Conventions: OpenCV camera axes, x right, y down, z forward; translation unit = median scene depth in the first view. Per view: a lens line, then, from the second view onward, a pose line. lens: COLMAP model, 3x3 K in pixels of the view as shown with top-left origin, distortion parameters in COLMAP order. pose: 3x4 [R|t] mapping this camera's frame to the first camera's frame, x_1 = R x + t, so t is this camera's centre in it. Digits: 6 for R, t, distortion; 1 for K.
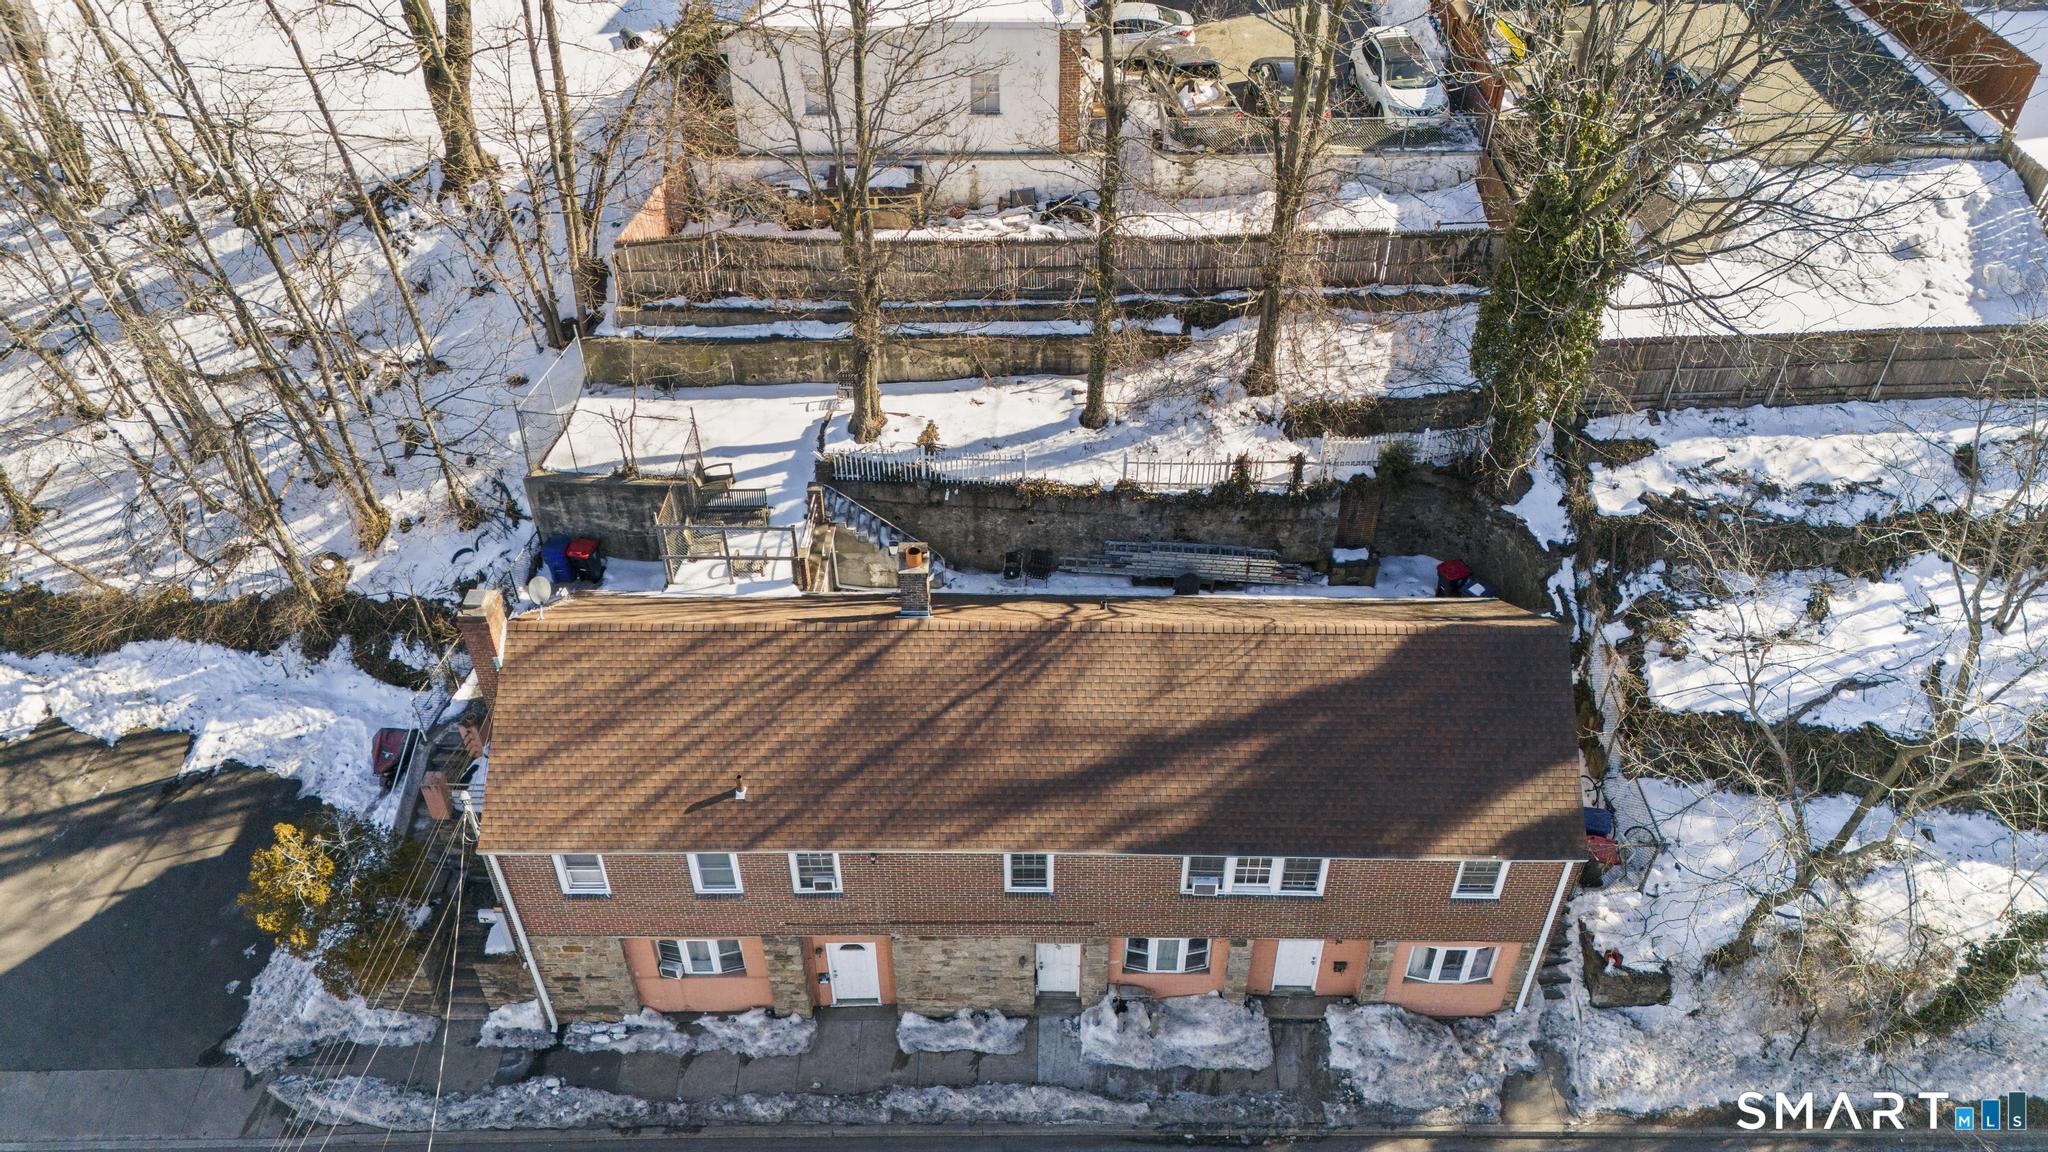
lens RADIAL K [[1492.8, 0, 1024.0], [0, 1492.8, 576.0], [0, 0, 1]] dist [0.093159, -0.091454]
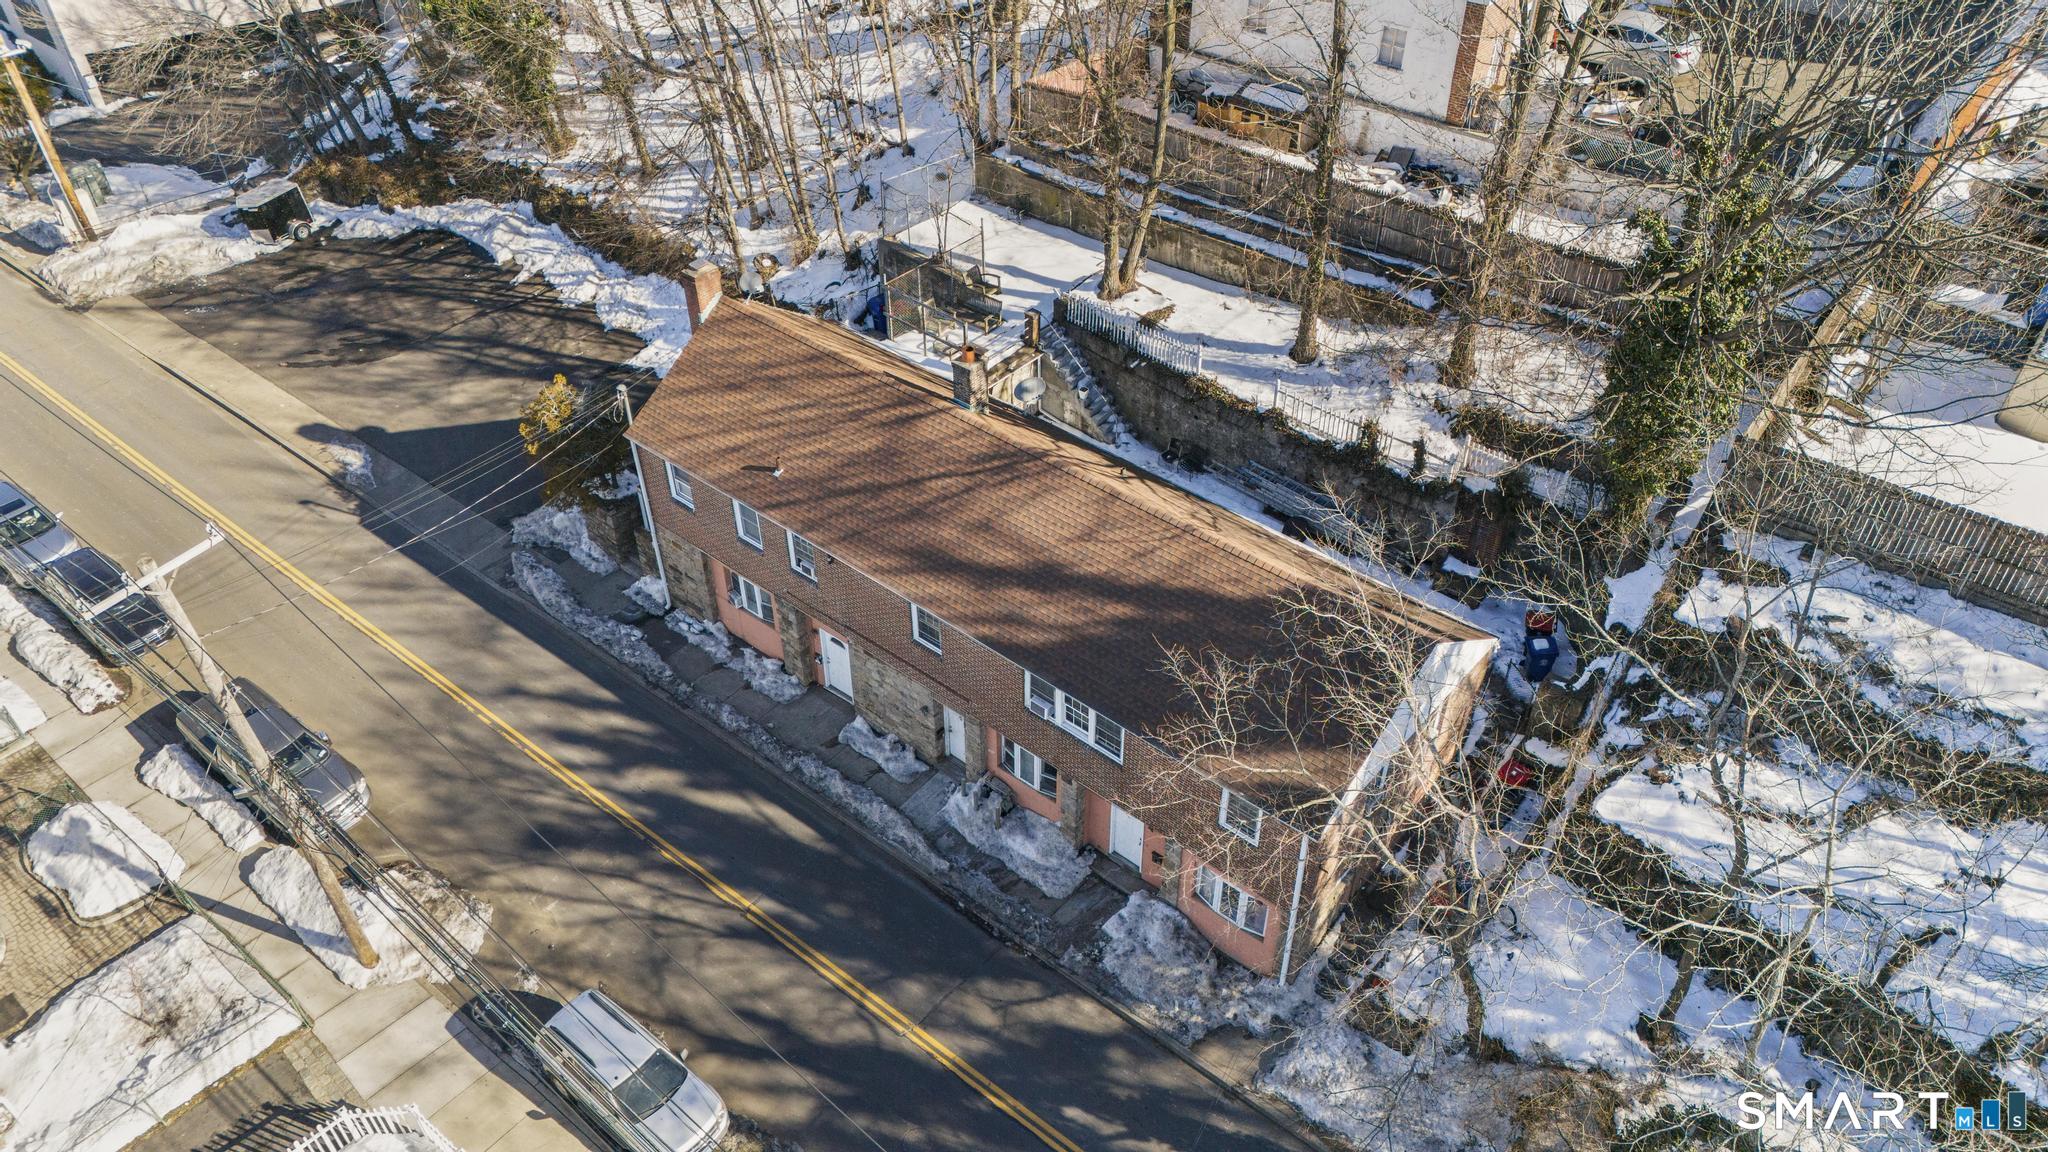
lens RADIAL K [[1492.8, 0, 1024.0], [0, 1492.8, 576.0], [0, 0, 1]] dist [0.093159, -0.091454]
pose [[0.770677, 0.413920, -0.484486, 0.509922], [-0.408946, 0.904351, 0.122116, -0.013482], [0.488692, 0.104017, 0.866234, 0.003788]]
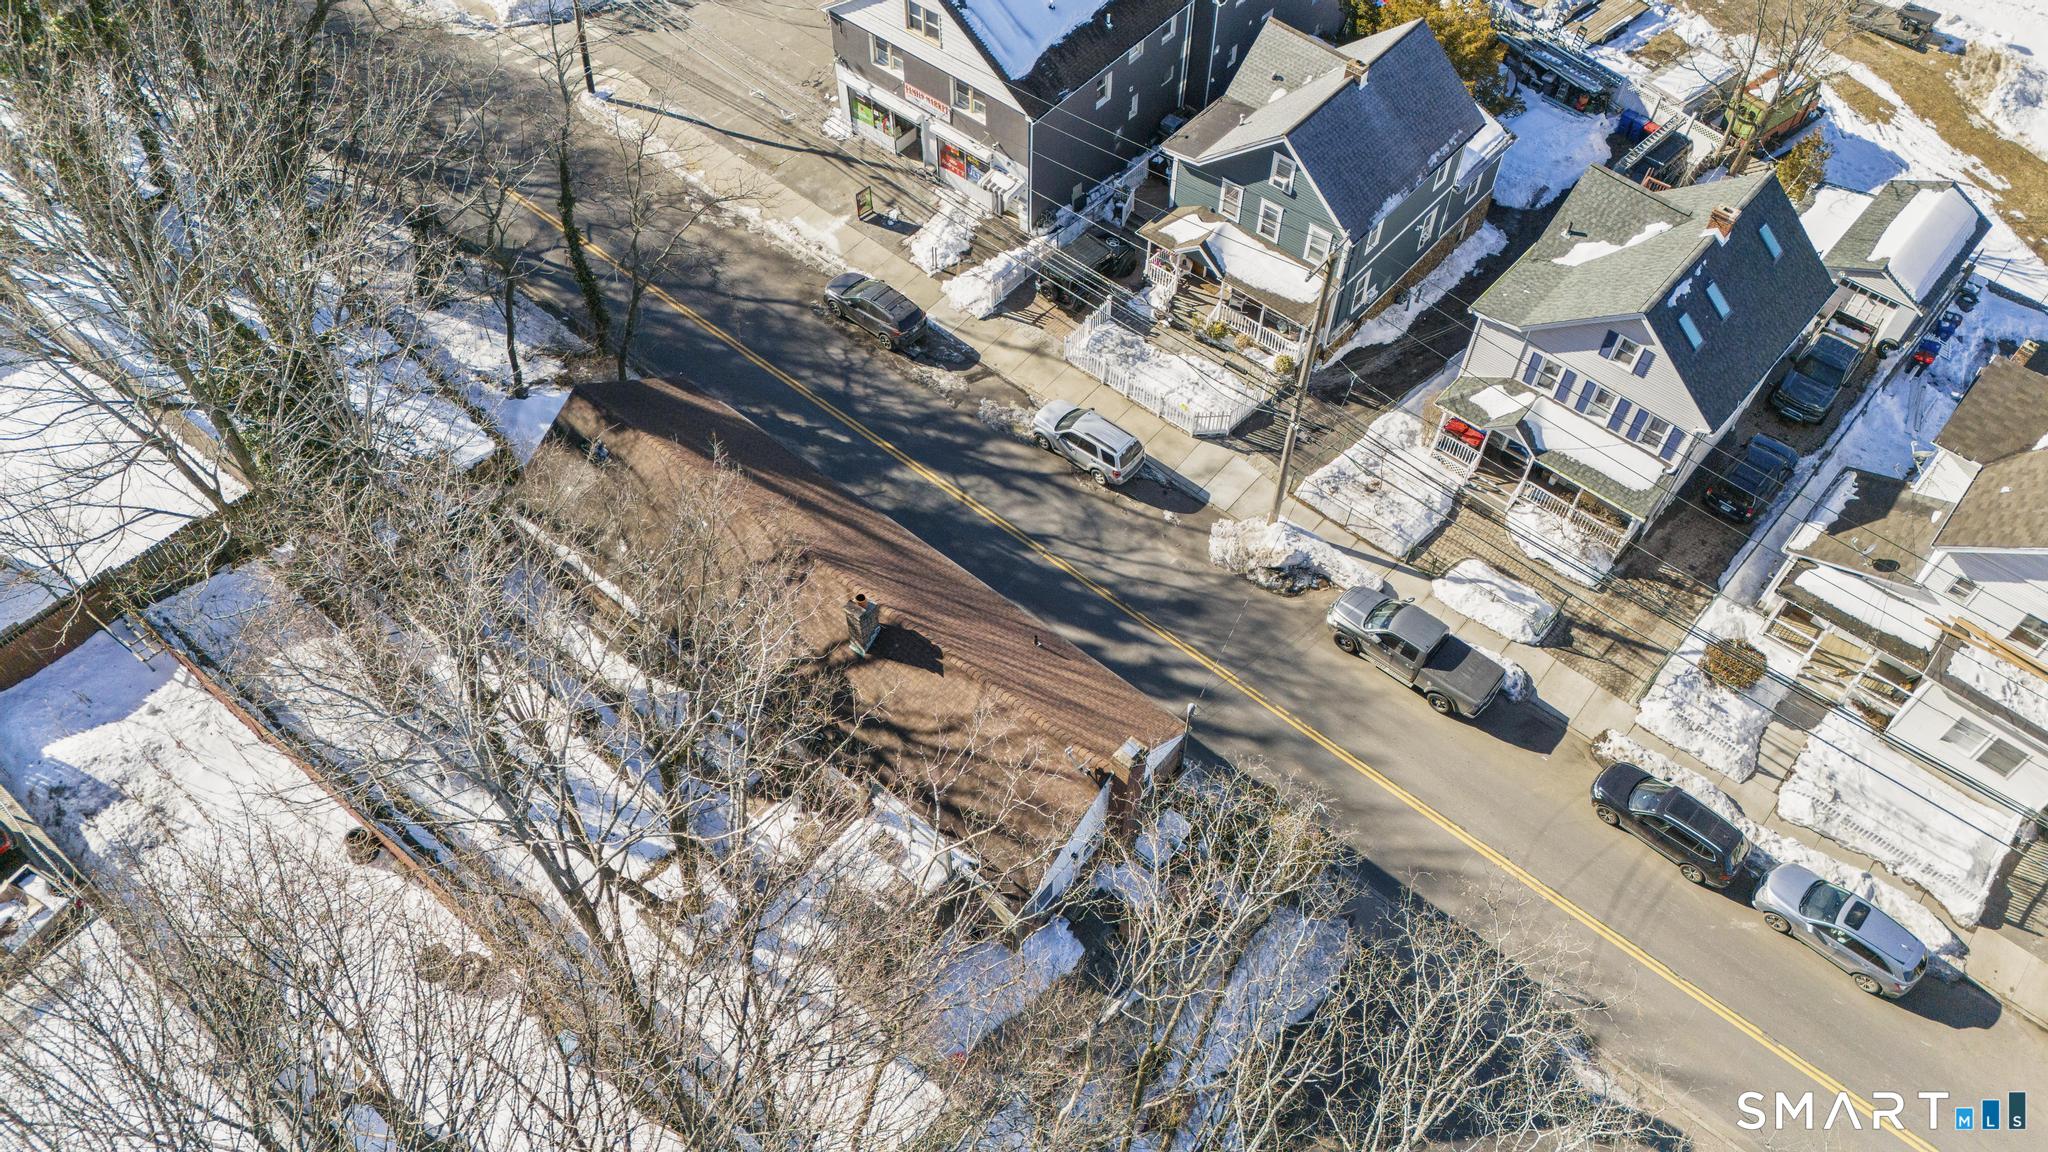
lens RADIAL K [[1492.8, 0, 1024.0], [0, 1492.8, 576.0], [0, 0, 1]] dist [0.093159, -0.091454]
pose [[-0.766220, -0.519499, 0.378191, -0.572208], [0.409926, 0.058060, 0.910269, -0.985930], [-0.494841, 0.852496, 0.168469, 0.568018]]
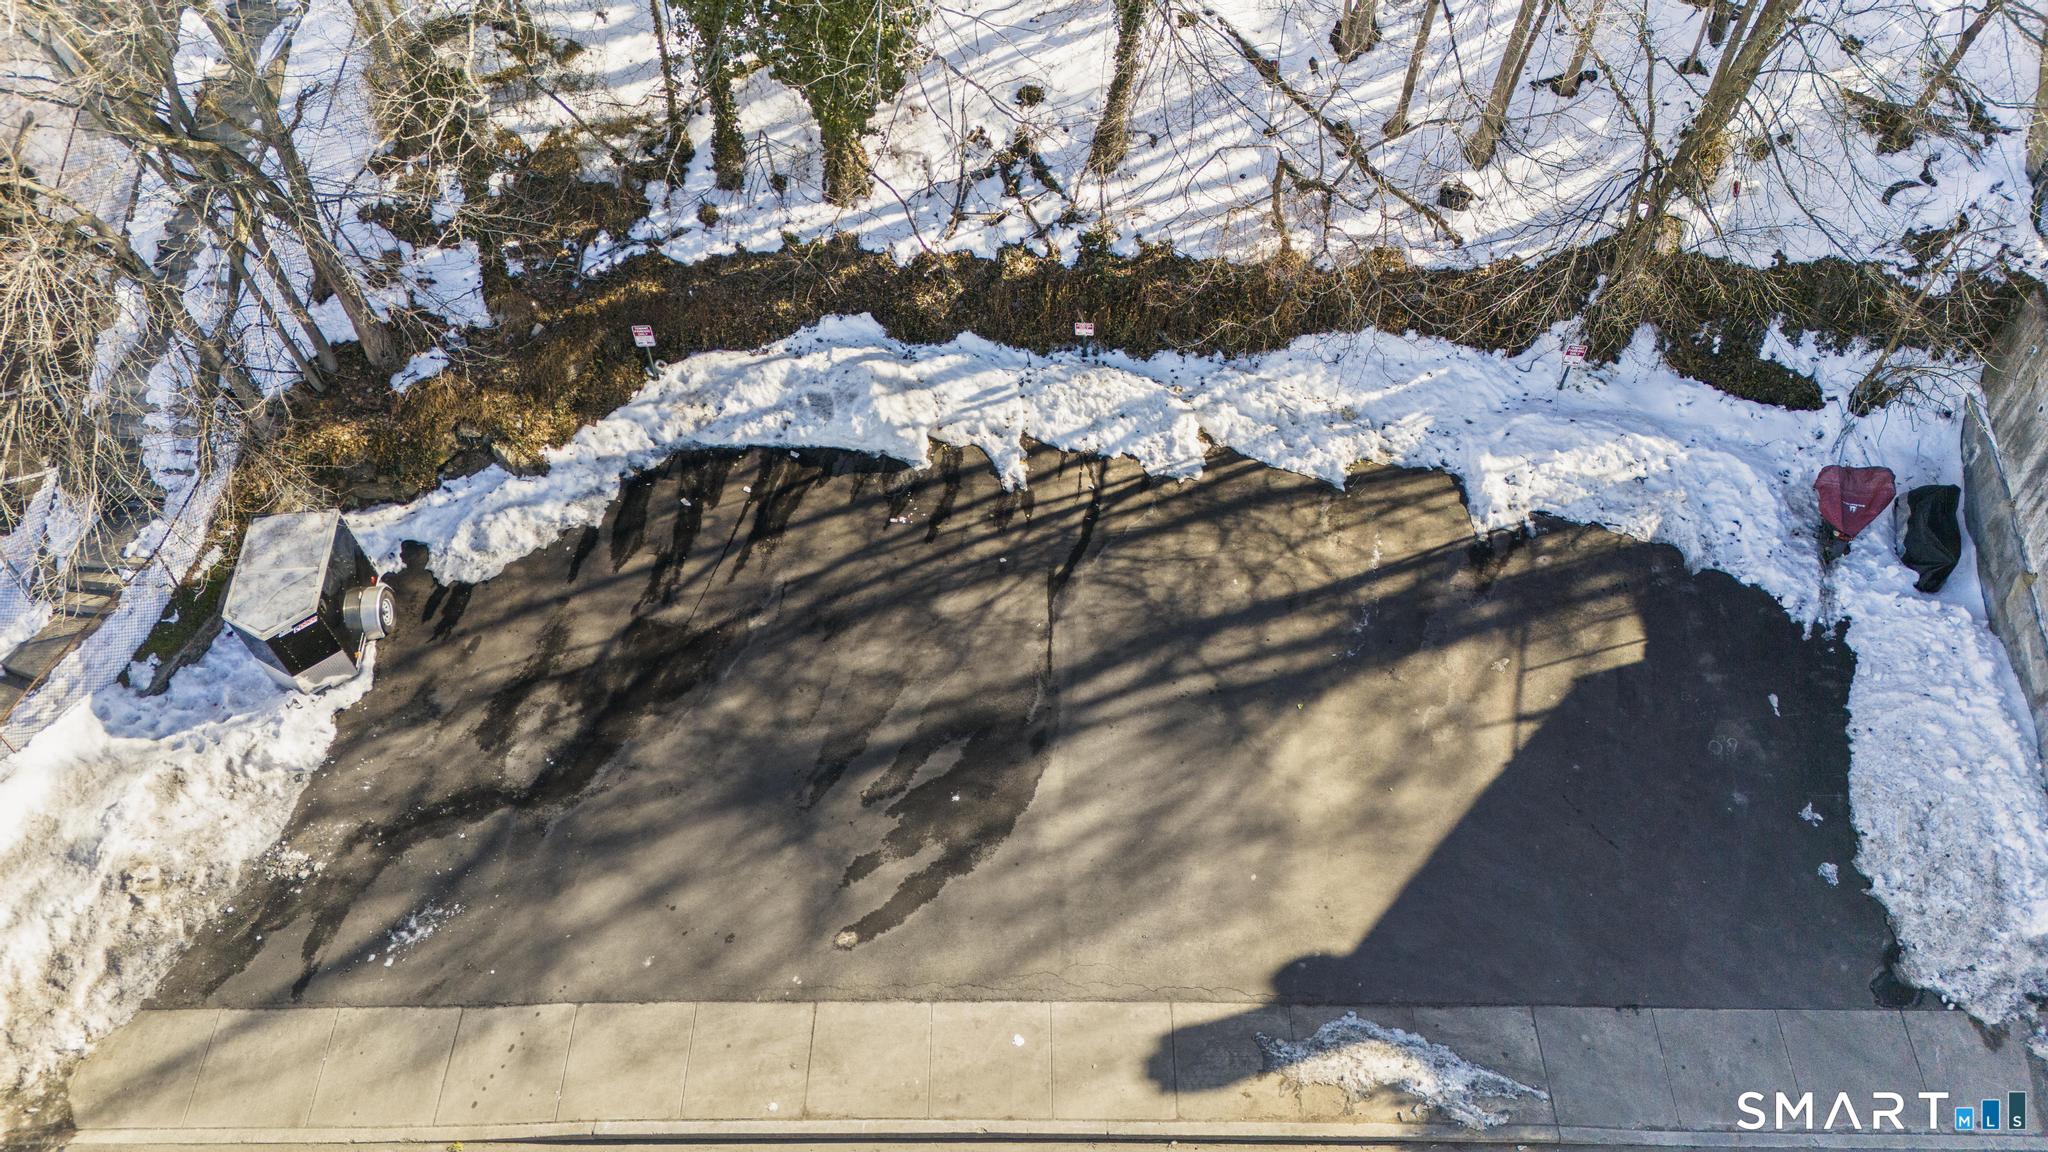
lens RADIAL K [[1492.8, 0, 1024.0], [0, 1492.8, 576.0], [0, 0, 1]] dist [0.093159, -0.091454]
pose [[0.999957, 0.009270, -0.000542, -0.796455], [-0.009078, 0.988194, 0.152941, 0.054142], [0.001954, -0.152930, 0.988235, 0.379418]]
